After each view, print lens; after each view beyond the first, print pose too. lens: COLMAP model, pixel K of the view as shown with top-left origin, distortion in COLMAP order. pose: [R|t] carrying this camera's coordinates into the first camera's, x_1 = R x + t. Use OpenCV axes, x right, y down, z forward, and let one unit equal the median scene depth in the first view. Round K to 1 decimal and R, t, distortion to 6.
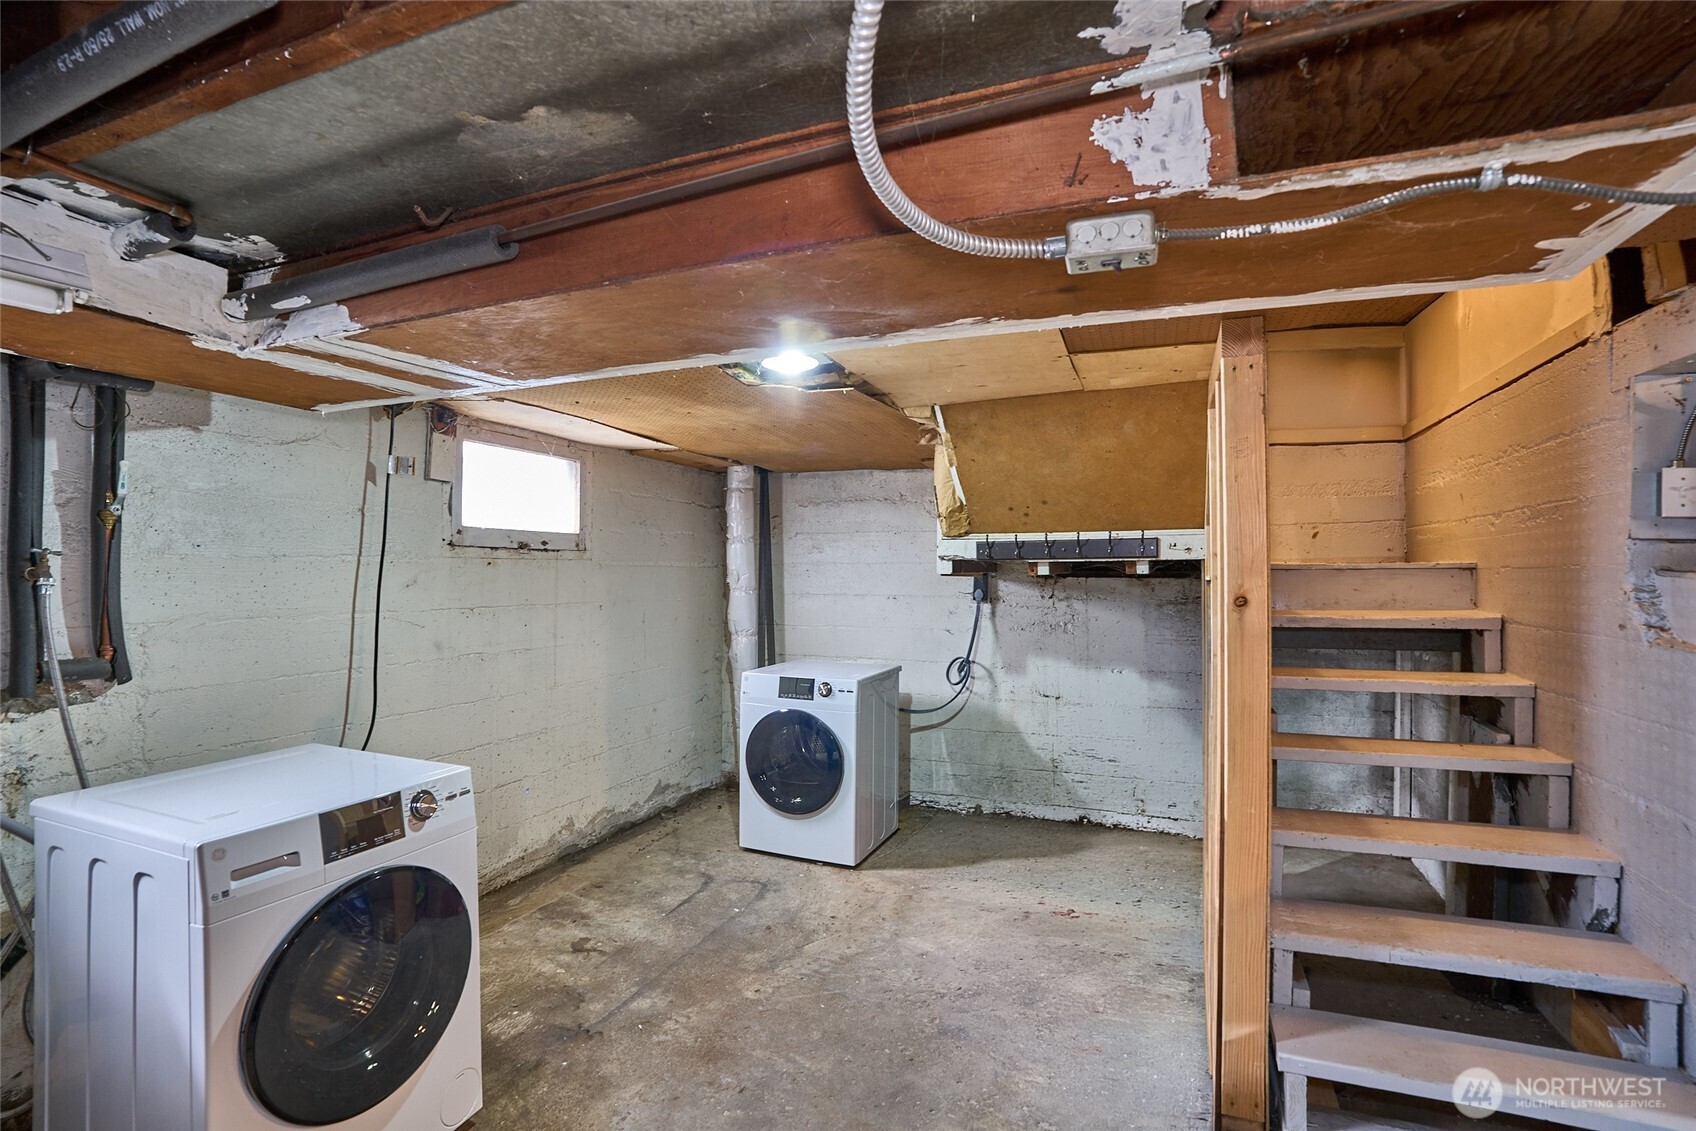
lens RADIAL K [[792.6, 0, 837.5], [0, 792.6, 564.5], [0, 0, 1]] dist [-0.003036, -0.000177]
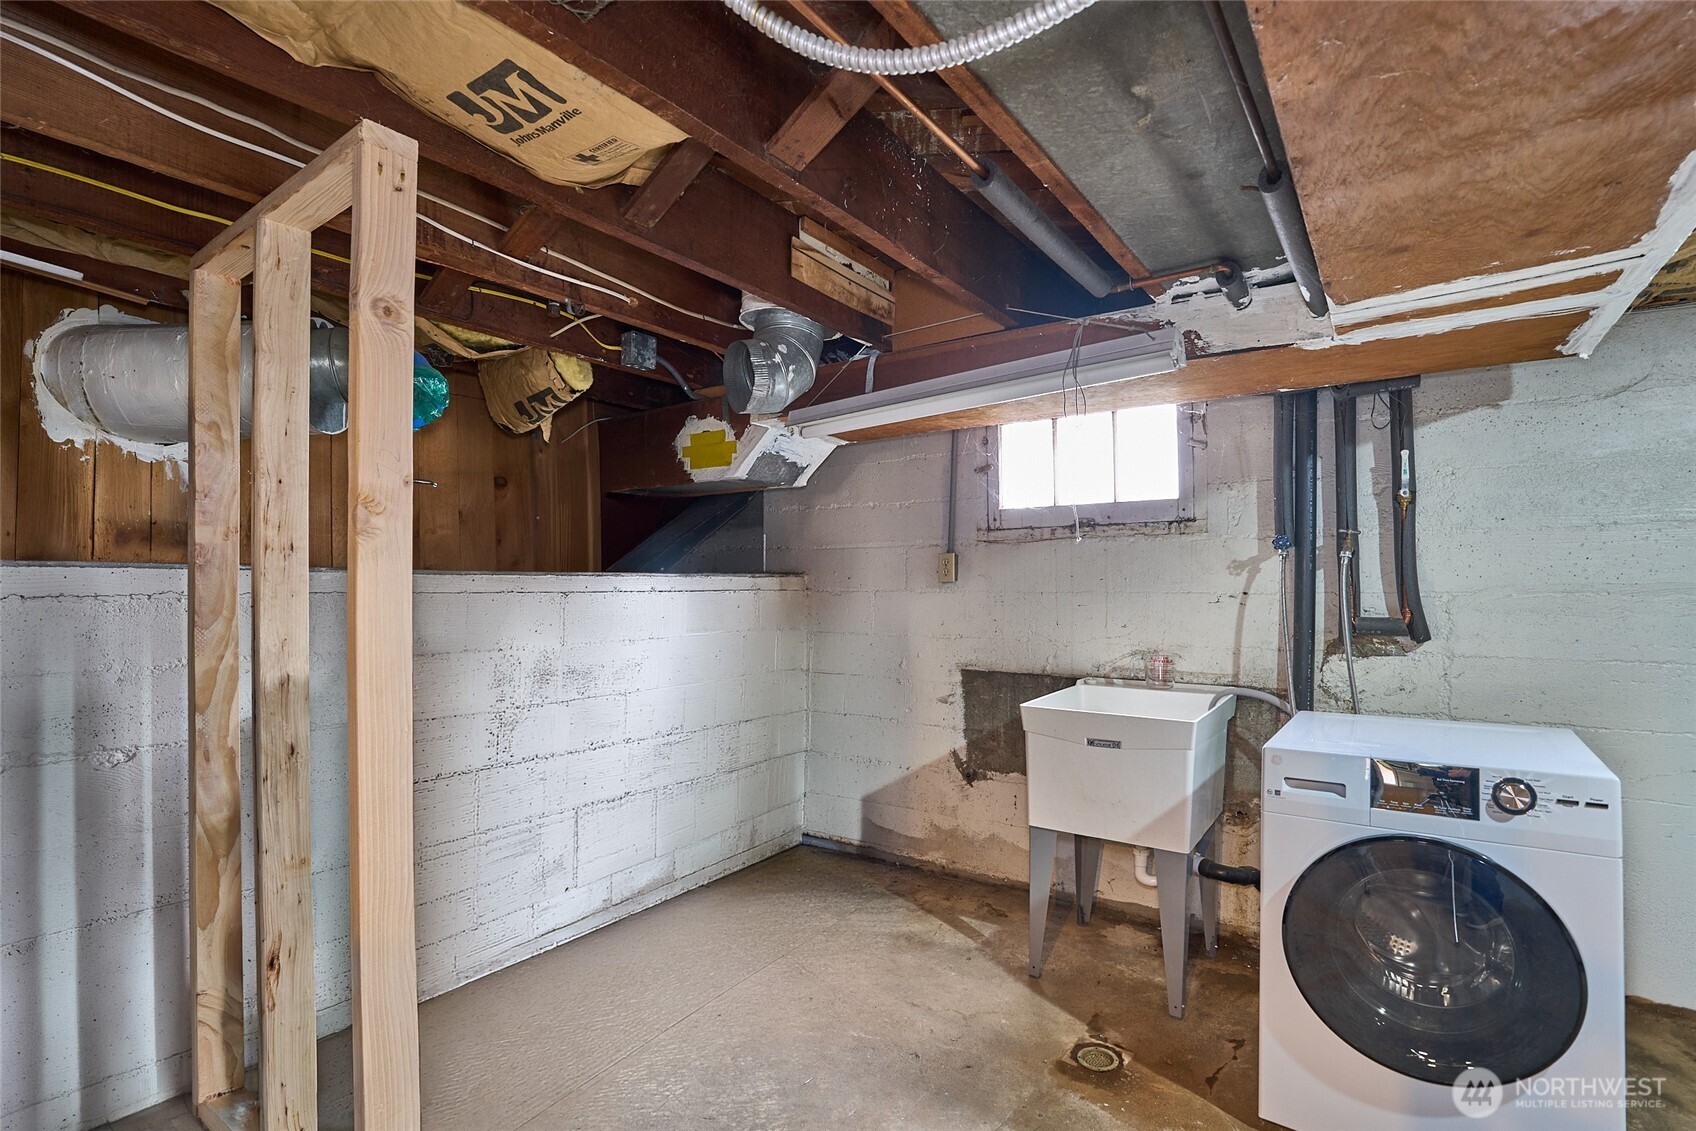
lens RADIAL K [[792.6, 0, 837.0], [0, 792.6, 580.1], [0, 0, 1]] dist [-0.003036, -0.000177]
pose [[-0.205201, -0.009288, -0.978676, 0.404729], [0.010373, 0.999878, -0.011665, 0.064427], [0.978665, -0.012545, -0.205080, 0.407507]]
